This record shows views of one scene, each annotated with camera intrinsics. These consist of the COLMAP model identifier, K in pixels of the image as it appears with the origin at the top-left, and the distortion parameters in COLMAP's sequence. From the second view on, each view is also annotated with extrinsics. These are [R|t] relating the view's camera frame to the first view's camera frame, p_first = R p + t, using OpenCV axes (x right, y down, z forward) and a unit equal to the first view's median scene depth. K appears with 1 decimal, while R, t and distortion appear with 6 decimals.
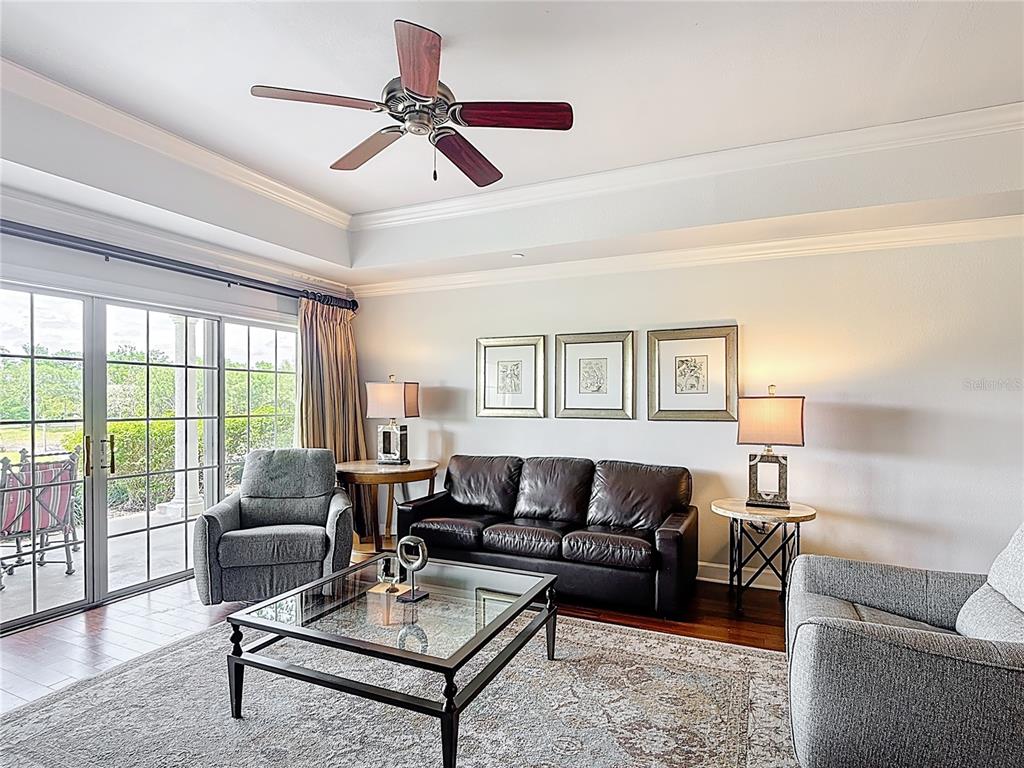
lens RADIAL K [[558.6, 0, 512.3], [0, 558.6, 398.3], [0, 0, 1]] dist [-0.014013, -0.000453]
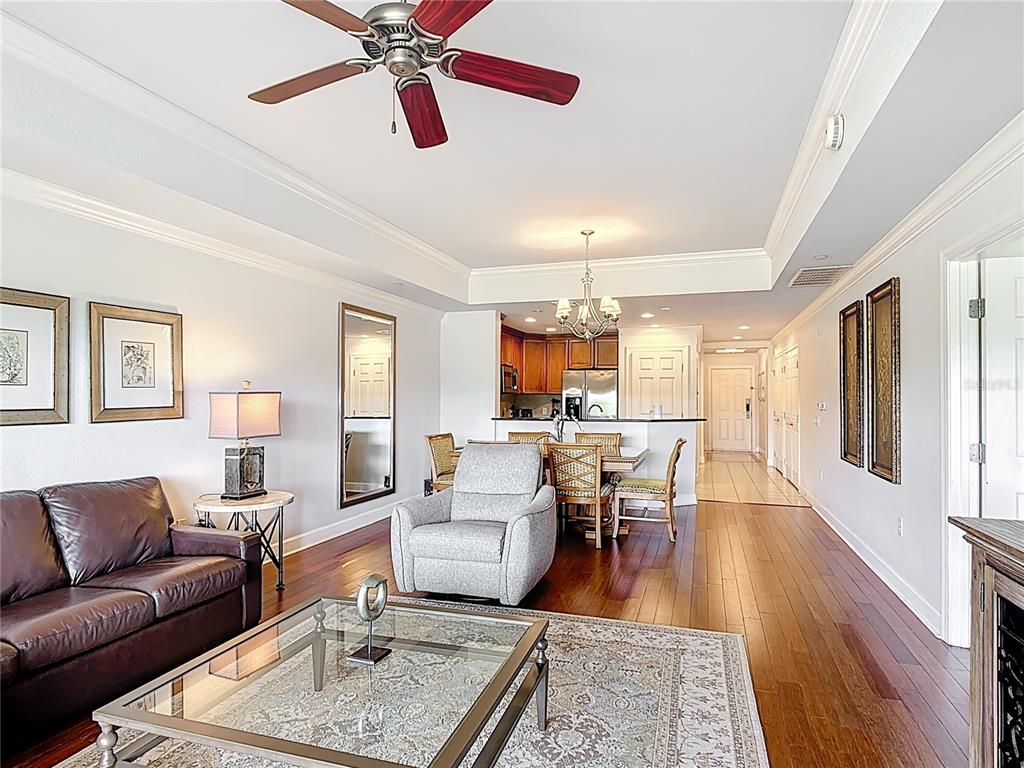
lens RADIAL K [[585.0, 0, 511.6], [0, 585.0, 390.7], [0, 0, 1]] dist [-0.000235, -0.001495]
pose [[-0.114179, 0.005580, 0.993444, -0.600294], [-0.002021, 0.999981, -0.005849, 0.000040], [-0.993458, -0.002676, -0.114166, 0.548061]]
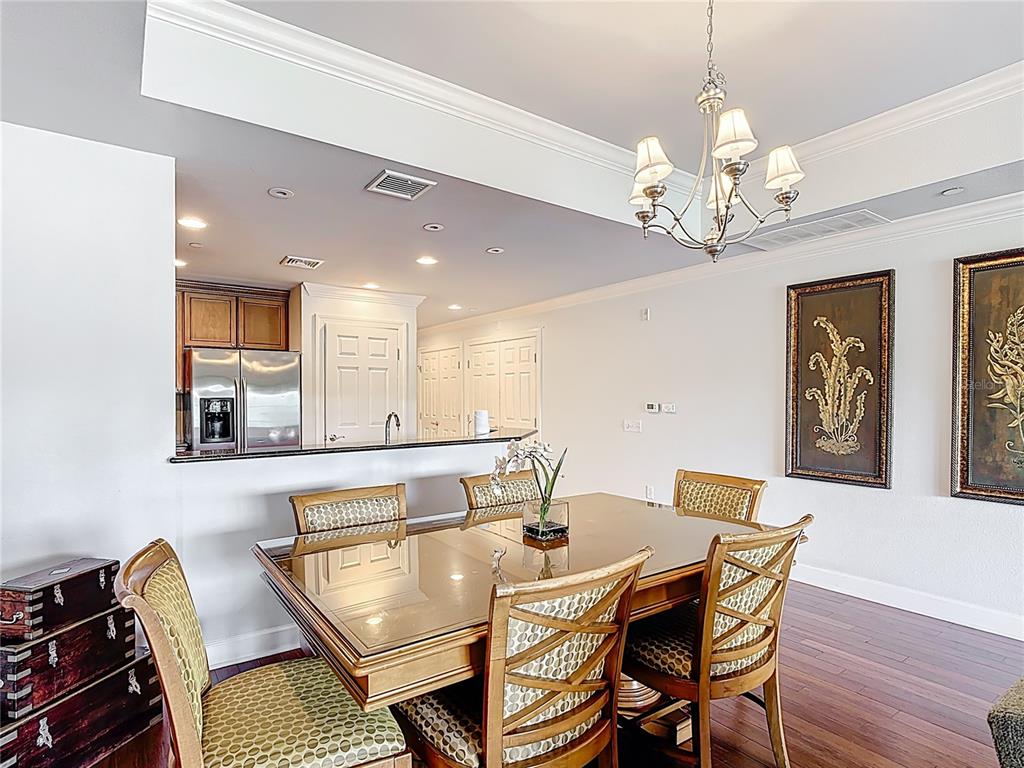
lens RADIAL K [[551.0, 0, 511.8], [0, 551.0, 405.3], [0, 0, 1]] dist [-0.003619, 0.008494]
pose [[-0.868006, -0.011003, 0.496433, 0.583992], [-0.002242, 0.999831, 0.018240, 0.002750], [-0.496549, 0.014719, -0.867884, 0.741532]]
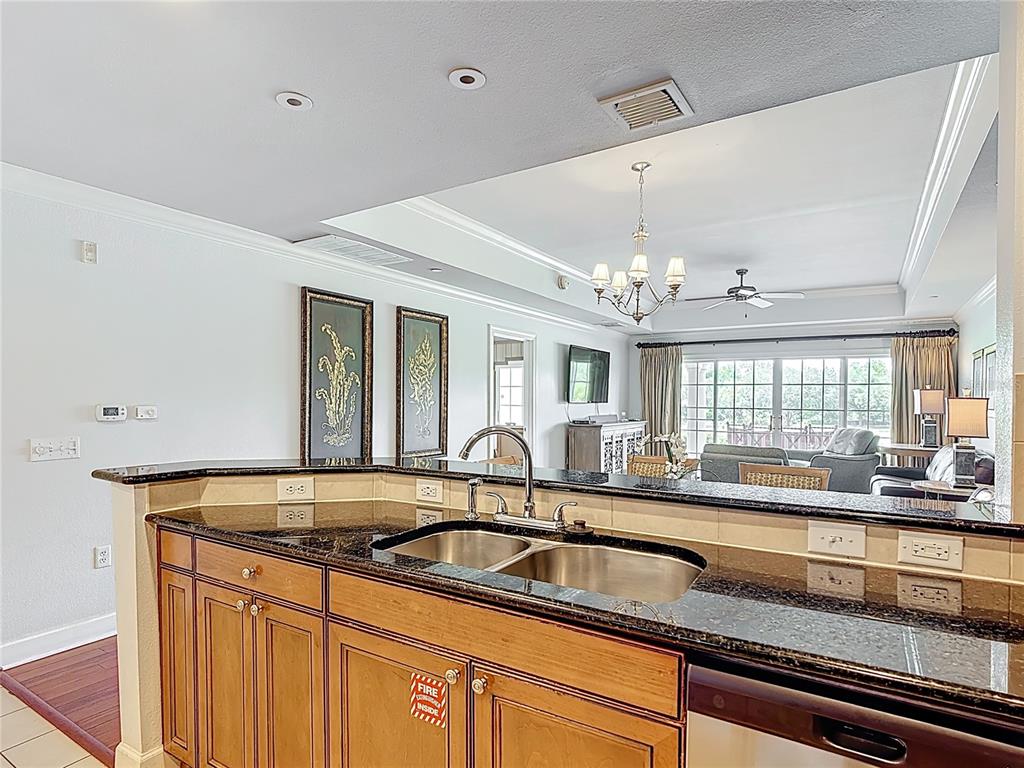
lens RADIAL K [[564.6, 0, 511.3], [0, 564.6, 408.0], [0, 0, 1]] dist [-0.009436, -0.001119]
pose [[-0.128278, 0.012057, -0.991665, 1.602994], [-0.007746, 0.999883, 0.013159, 0.009594], [0.991708, 0.009369, -0.128169, 0.149413]]
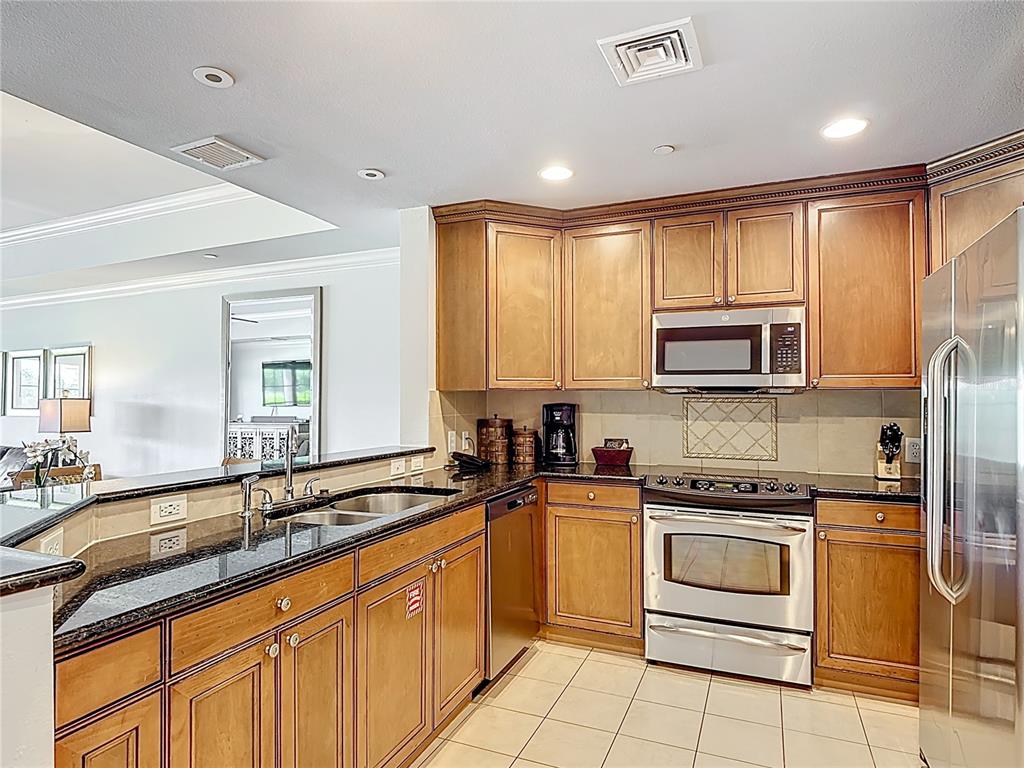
lens RADIAL K [[585.0, 0, 511.6], [0, 585.0, 390.7], [0, 0, 1]] dist [-0.000235, -0.001495]
pose [[0.999625, -0.005660, 0.026798, 1.367082], [0.006120, 0.999834, -0.017137, 0.008910], [-0.026697, 0.017295, 0.999494, -0.441126]]
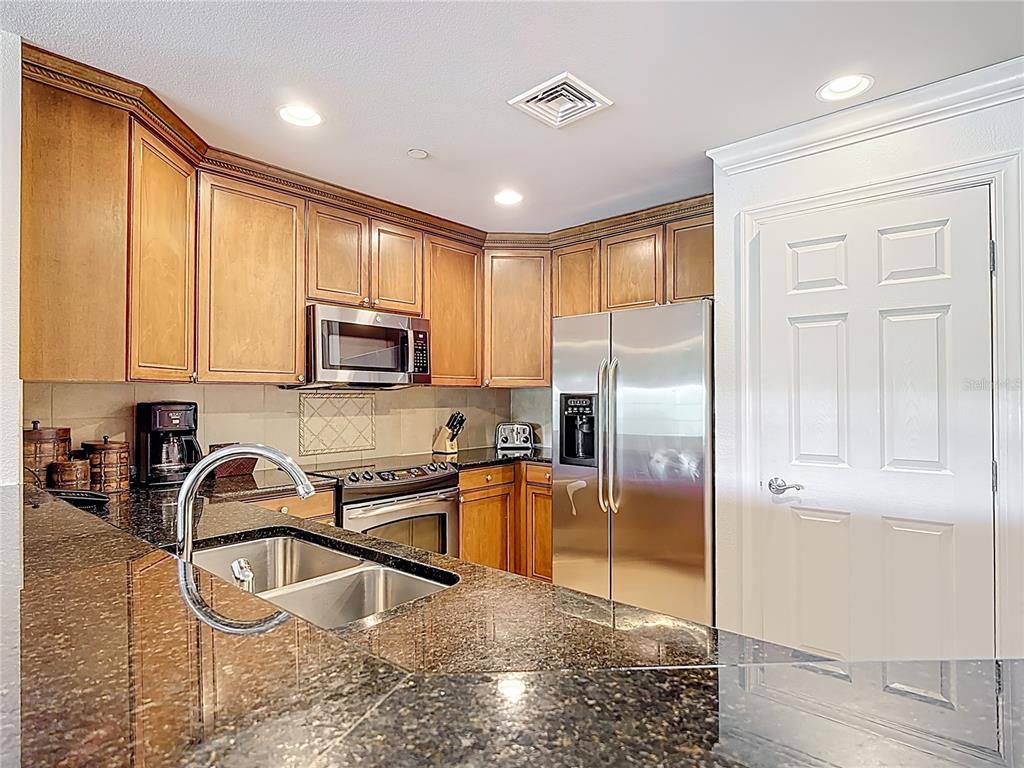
lens RADIAL K [[558.6, 0, 512.3], [0, 558.6, 398.3], [0, 0, 1]] dist [-0.014013, -0.000453]
pose [[0.282092, -0.013763, 0.959289, 0.978568], [0.011738, 0.999872, 0.010893, 0.007717], [-0.959316, 0.008187, 0.282217, -0.094688]]
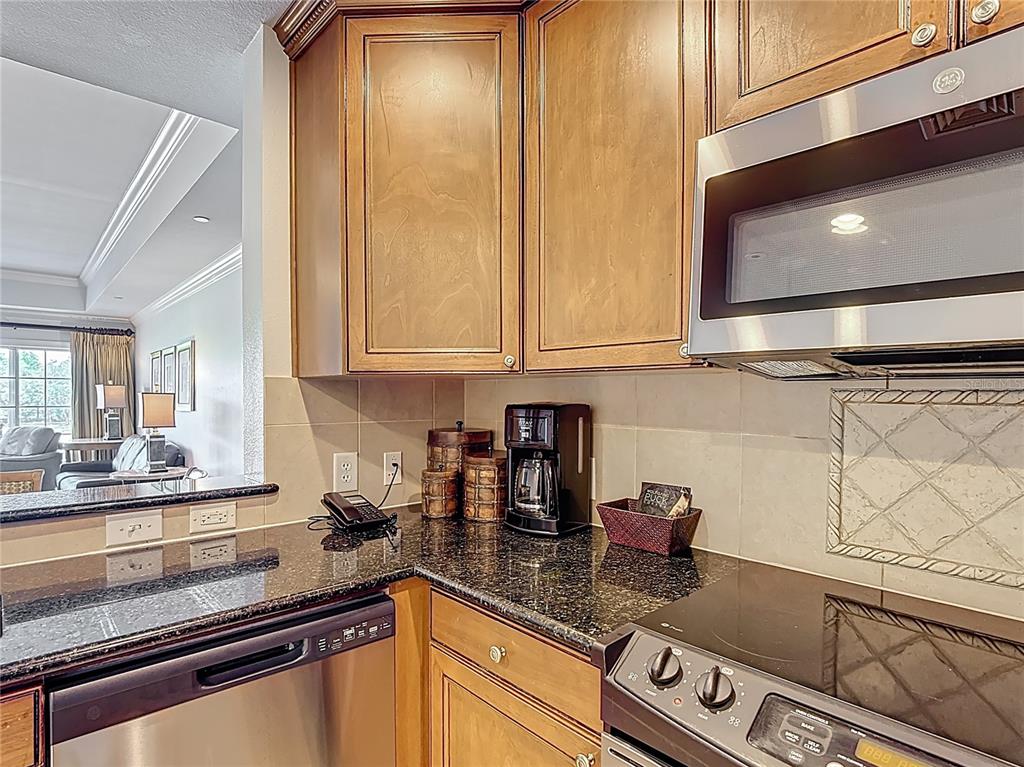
lens RADIAL K [[549.8, 0, 512.9], [0, 549.8, 404.4], [0, 0, 1]] dist [-0.018149, -0.001595]
pose [[0.923846, 0.002794, -0.382755, 1.596289], [0.002070, 0.999922, 0.012293, 0.009642], [0.382759, -0.012149, 0.923768, 0.074440]]
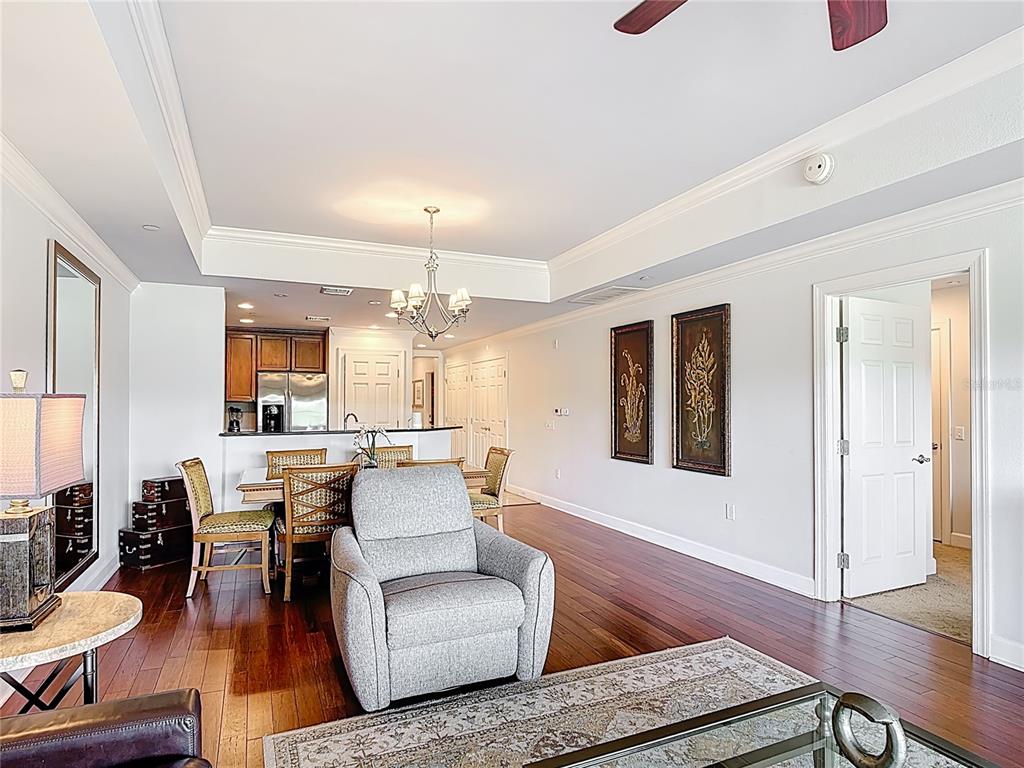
lens RADIAL K [[585.0, 0, 511.6], [0, 585.0, 390.7], [0, 0, 1]] dist [-0.000235, -0.001495]
pose [[-0.745115, 0.012573, 0.666818, -0.169719], [-0.001919, 0.999778, -0.020996, 0.003349], [-0.666934, -0.016924, -0.744925, 0.950137]]
